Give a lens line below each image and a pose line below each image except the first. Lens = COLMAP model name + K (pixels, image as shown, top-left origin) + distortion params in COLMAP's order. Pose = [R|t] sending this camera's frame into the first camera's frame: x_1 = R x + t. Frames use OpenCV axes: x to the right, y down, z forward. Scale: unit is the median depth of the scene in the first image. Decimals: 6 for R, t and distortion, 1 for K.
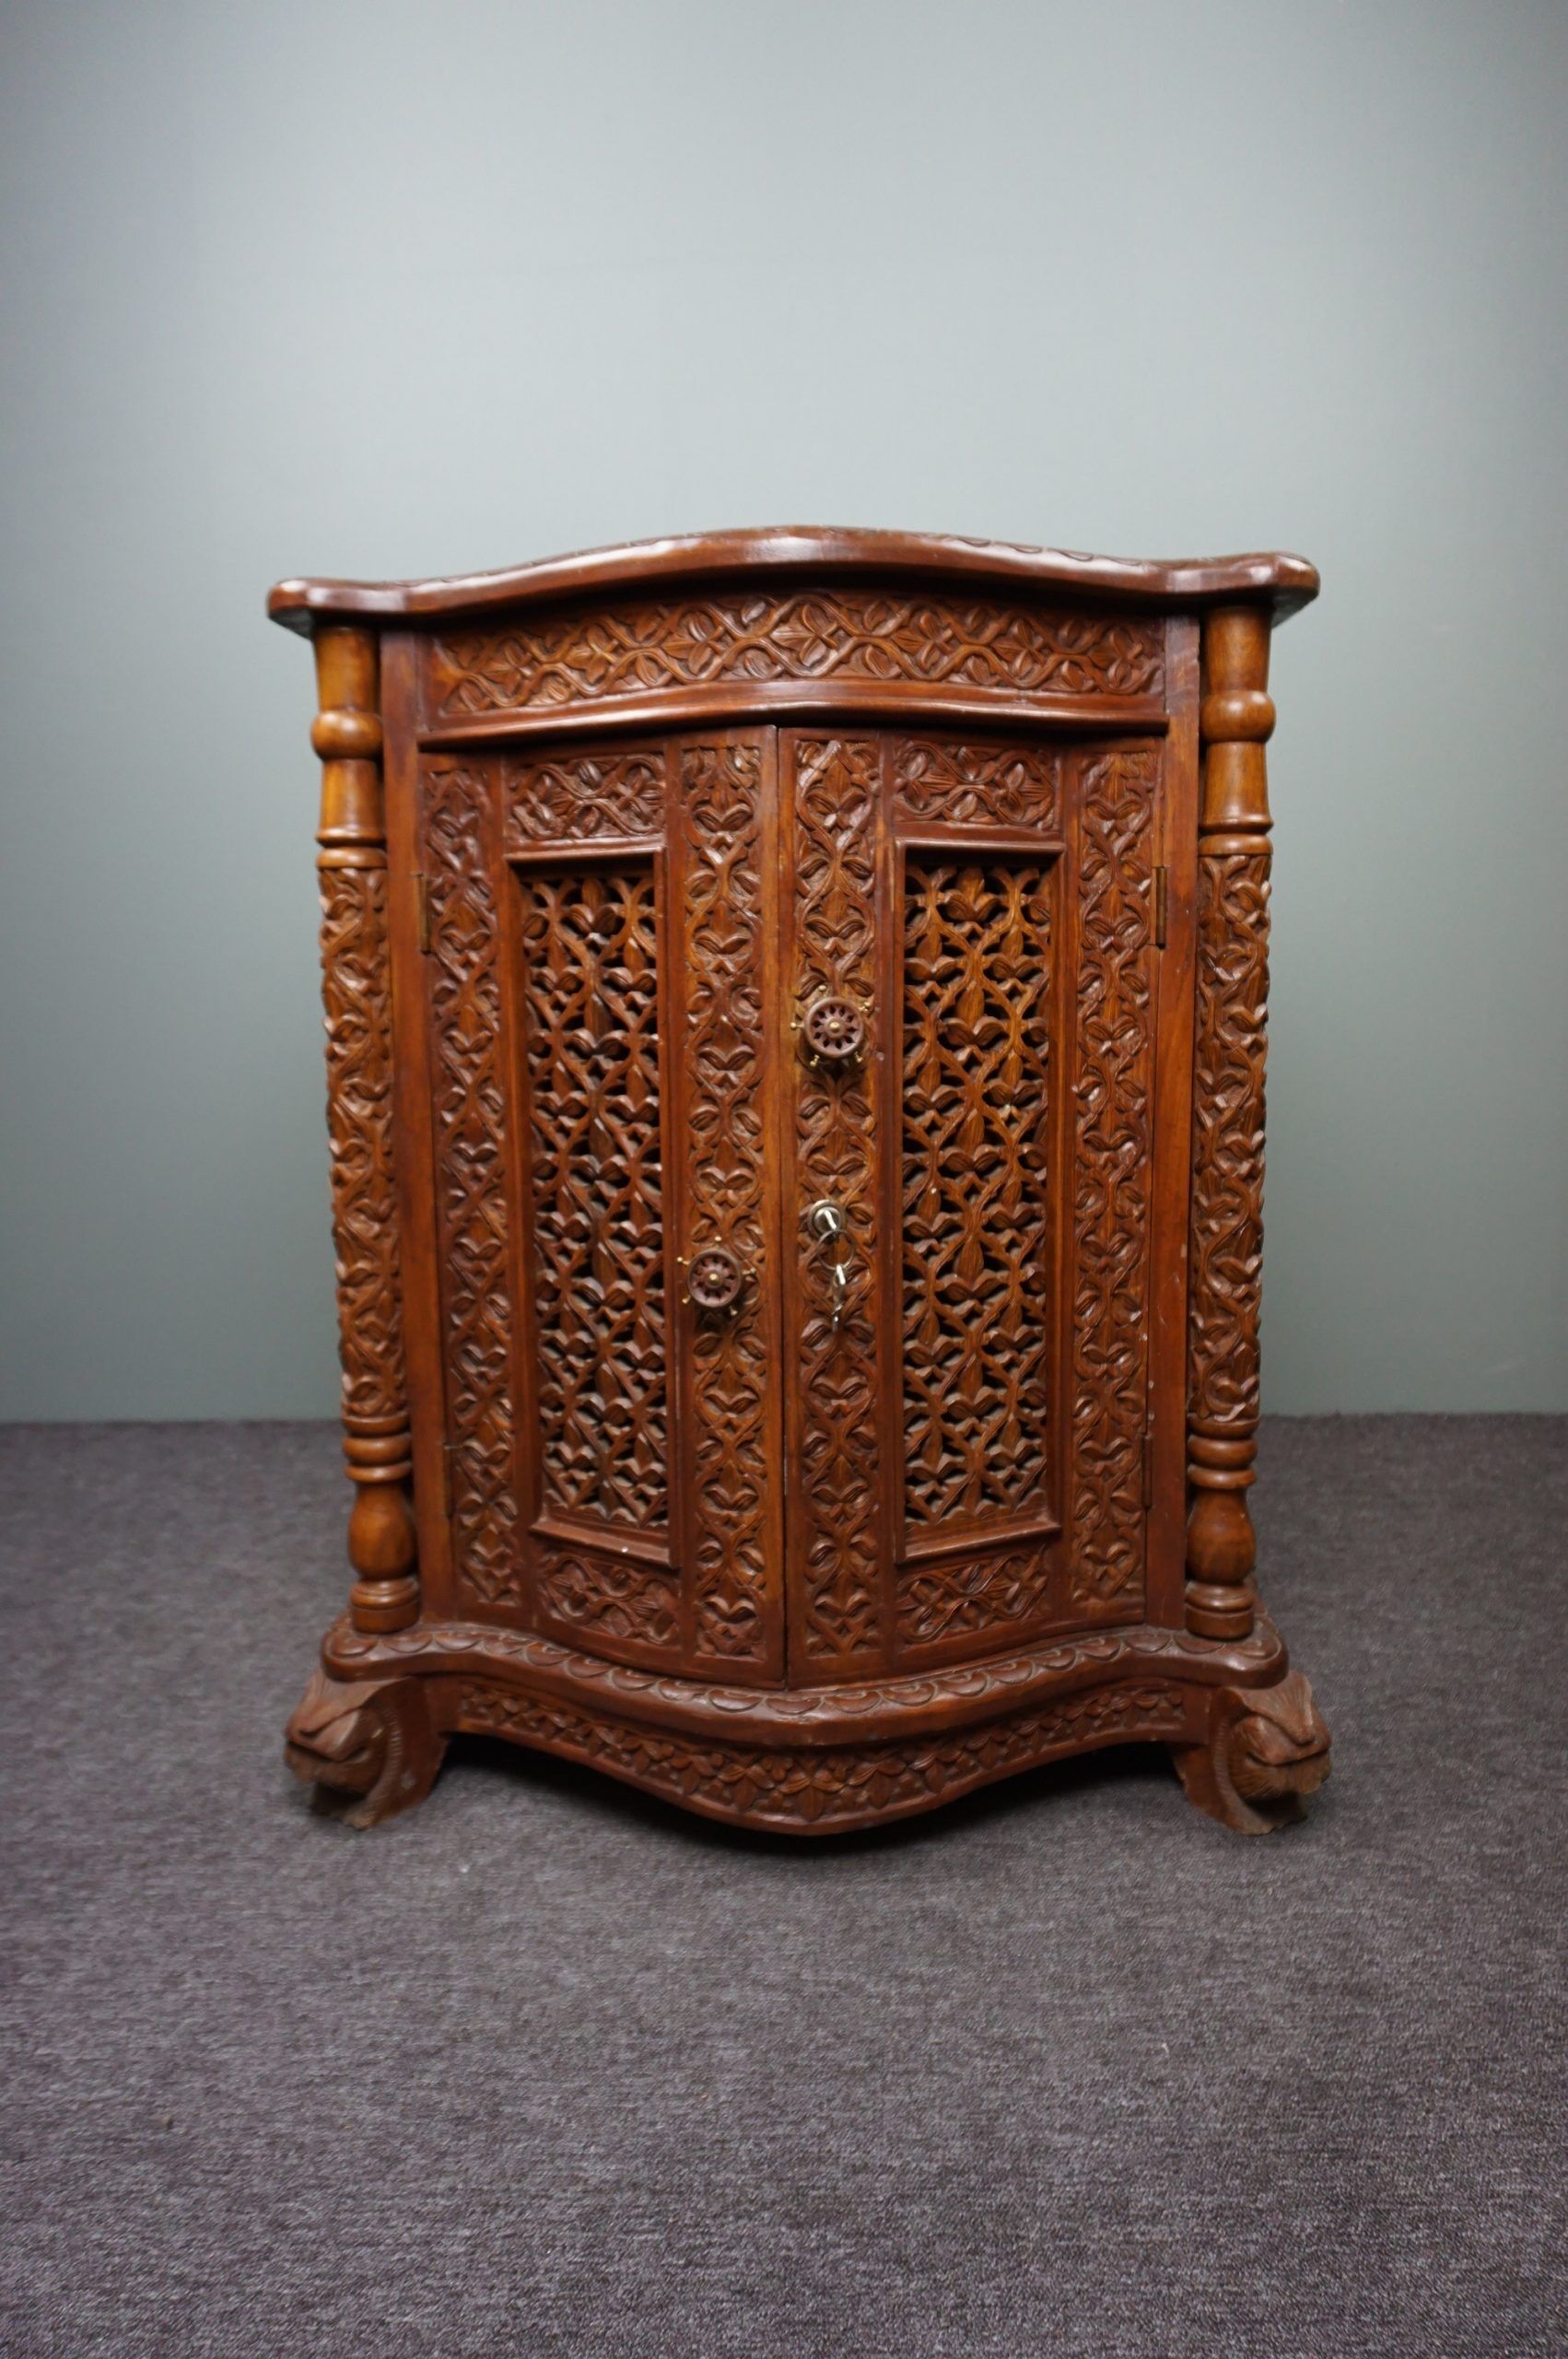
lens RADIAL K [[1701.0, 0, 785.2], [0, 1701.0, 1177.0], [0, 0, 1]] dist [-0.032544, 0.021784]
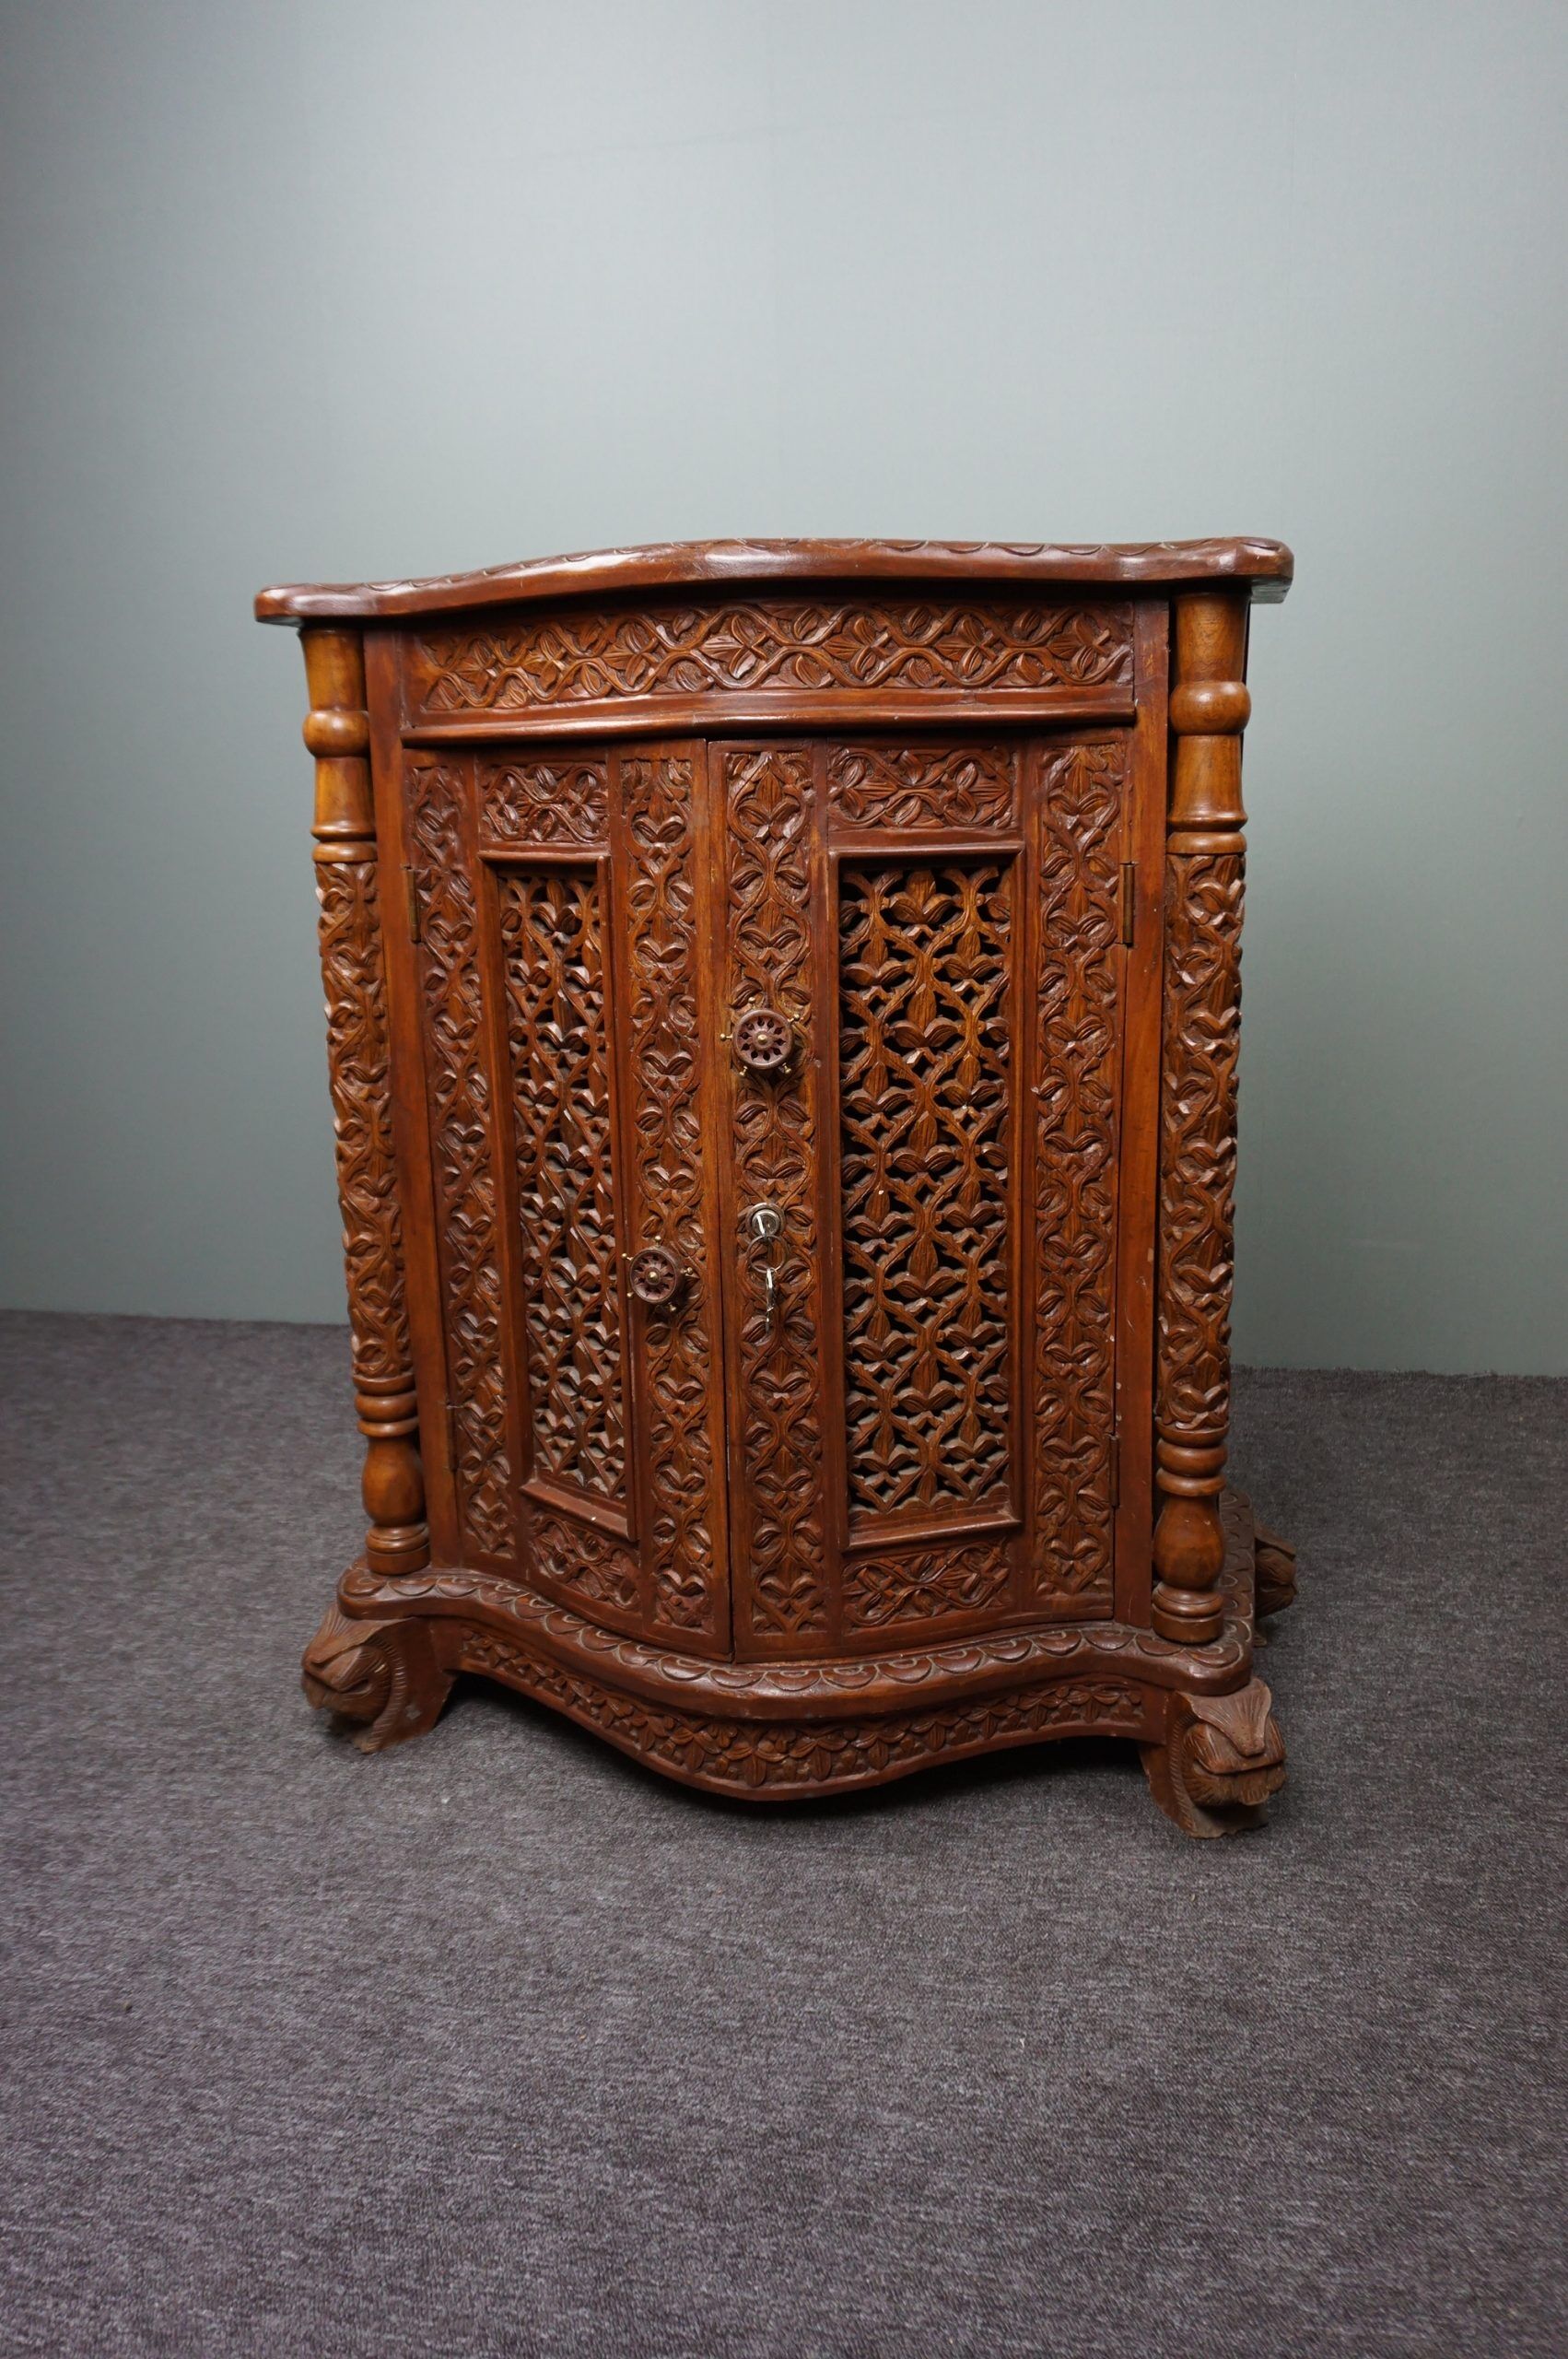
lens RADIAL K [[1850.0, 0, 791.4], [0, 1850.0, 1176.2], [0, 0, 1]] dist [-0.009988, 0.004352]
pose [[0.983230, 0.031391, -0.179650, 0.242718], [-0.014652, 0.995488, 0.093754, -0.108242], [0.181782, -0.089549, 0.979253, -0.084640]]
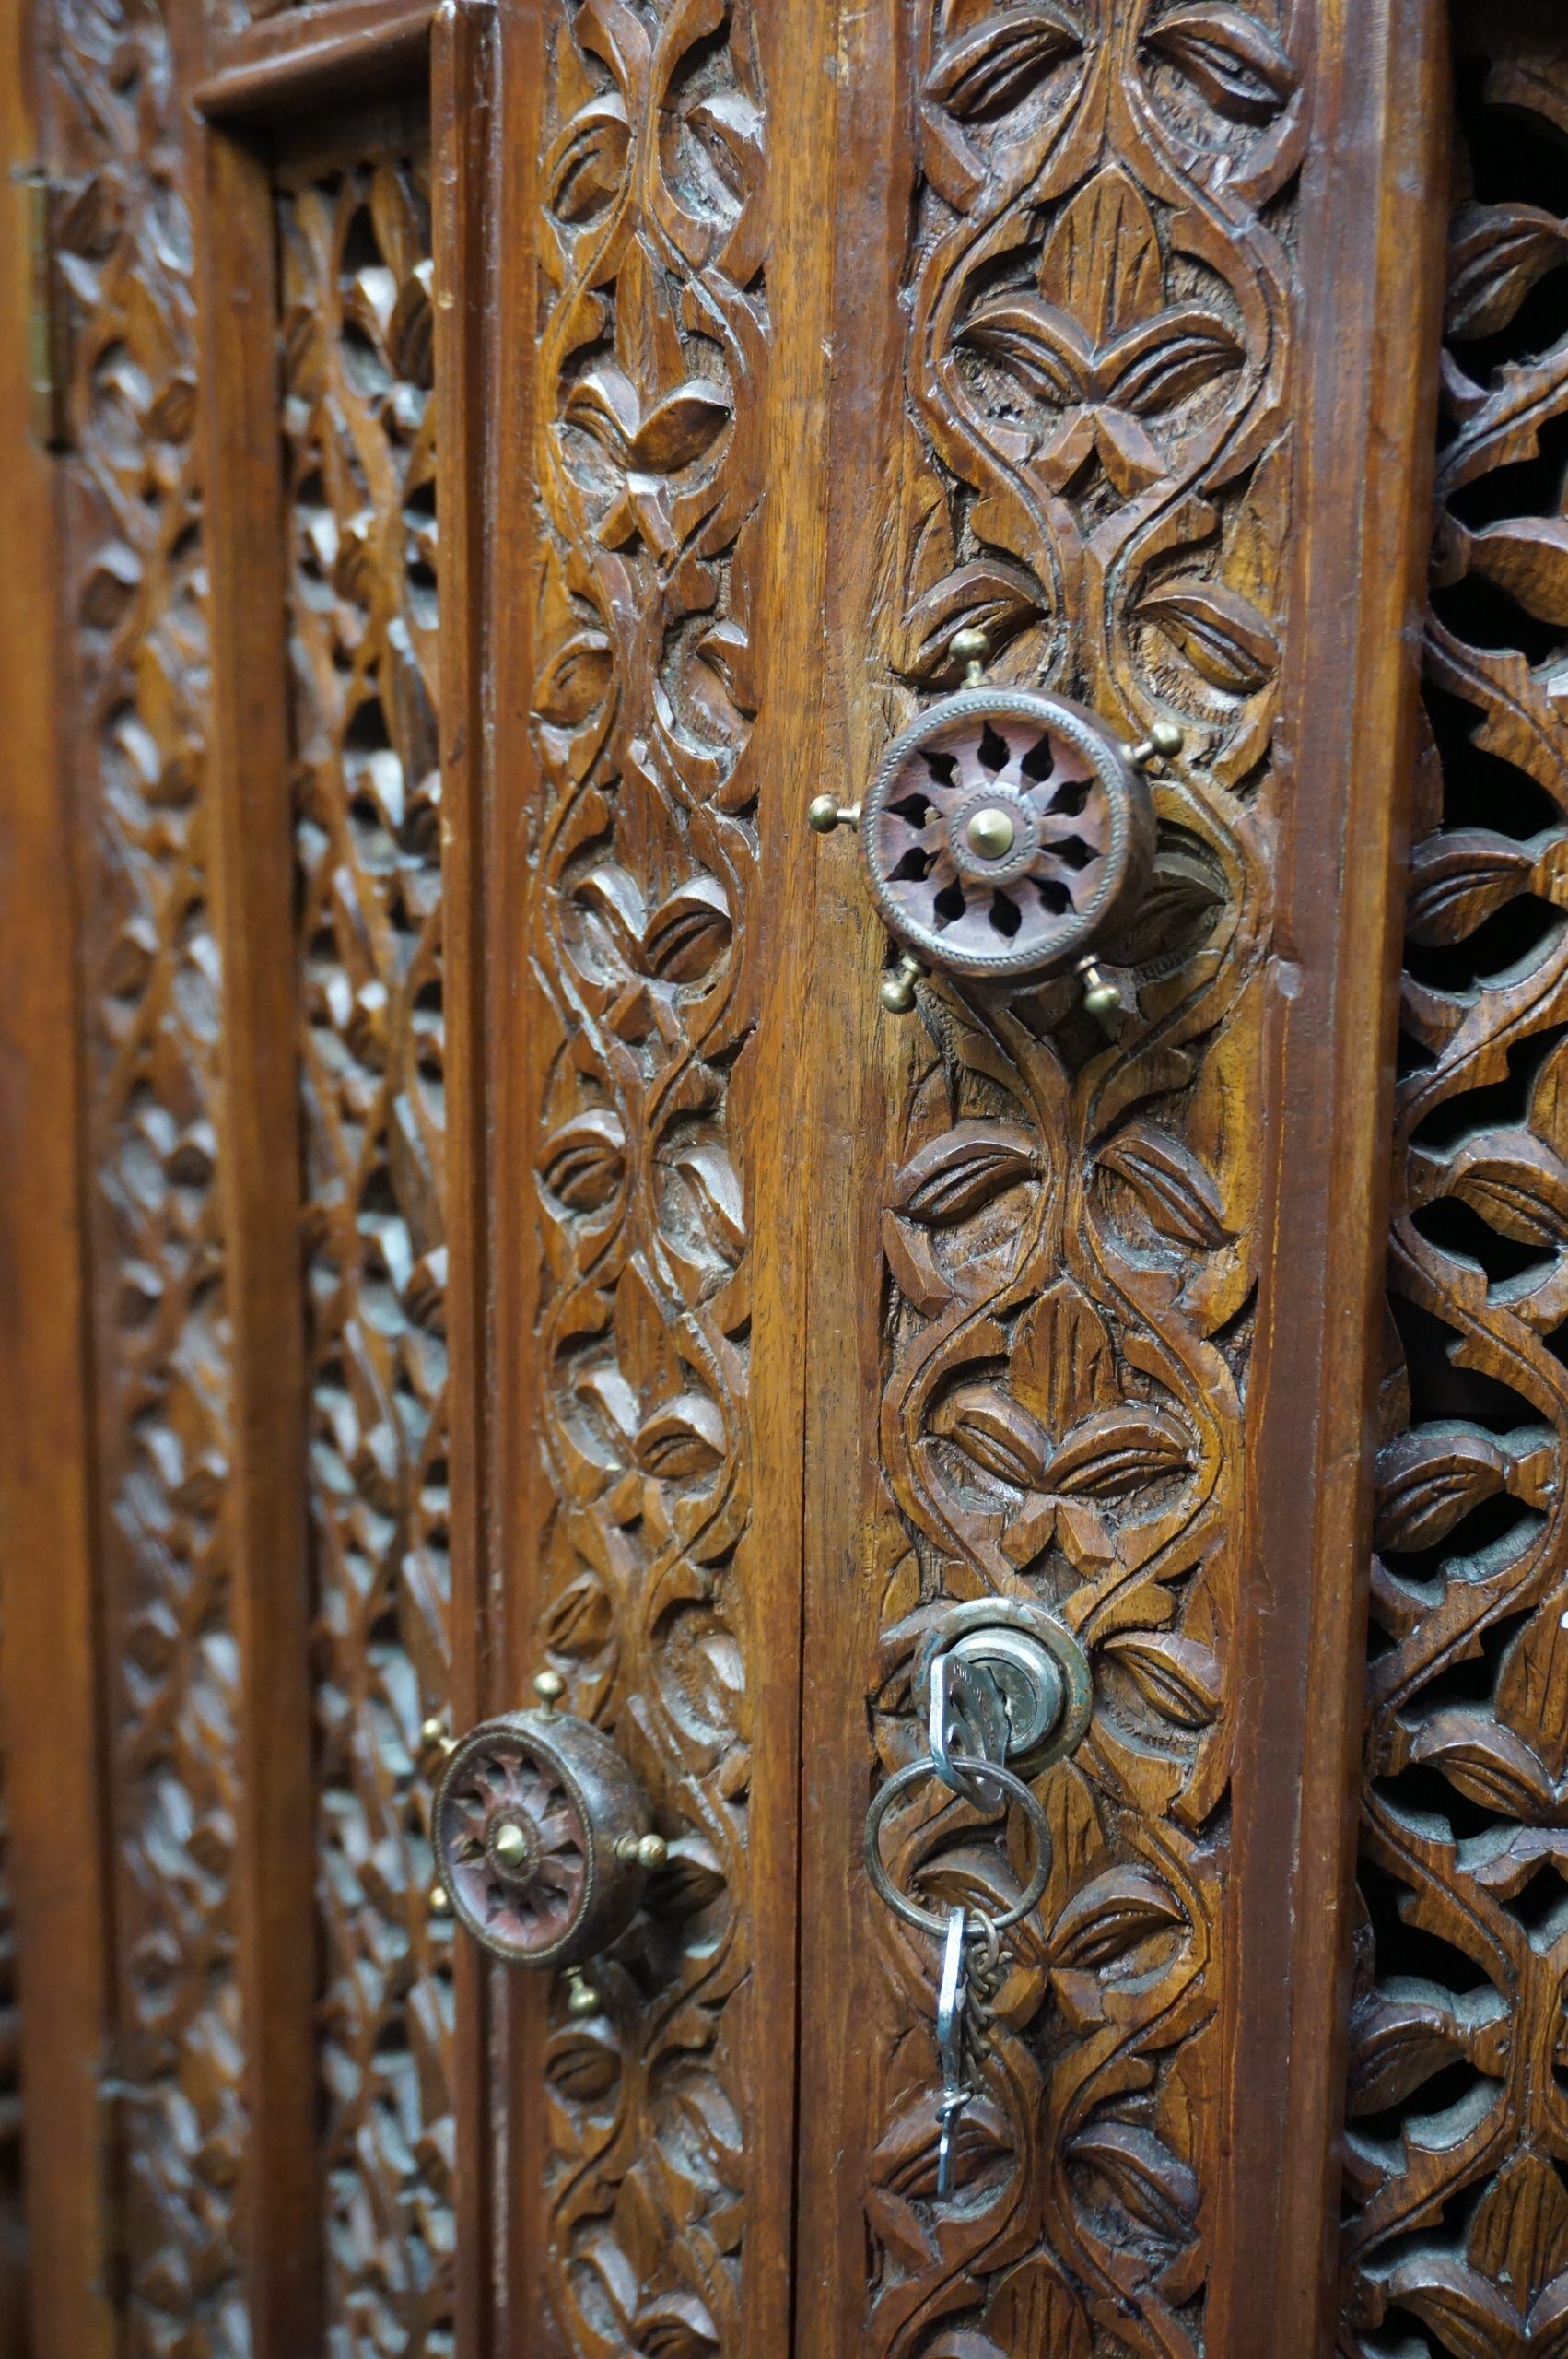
lens RADIAL K [[3438.3, 0, 785.6], [0, 3438.3, 1162.8], [0, 0, 1]] dist [-0.014992, 0.043893]
pose [[0.861093, 0.123463, -0.493229, 0.217974], [-0.093951, 0.992002, 0.084291, -0.079428], [0.499691, -0.026243, 0.865806, 0.606409]]
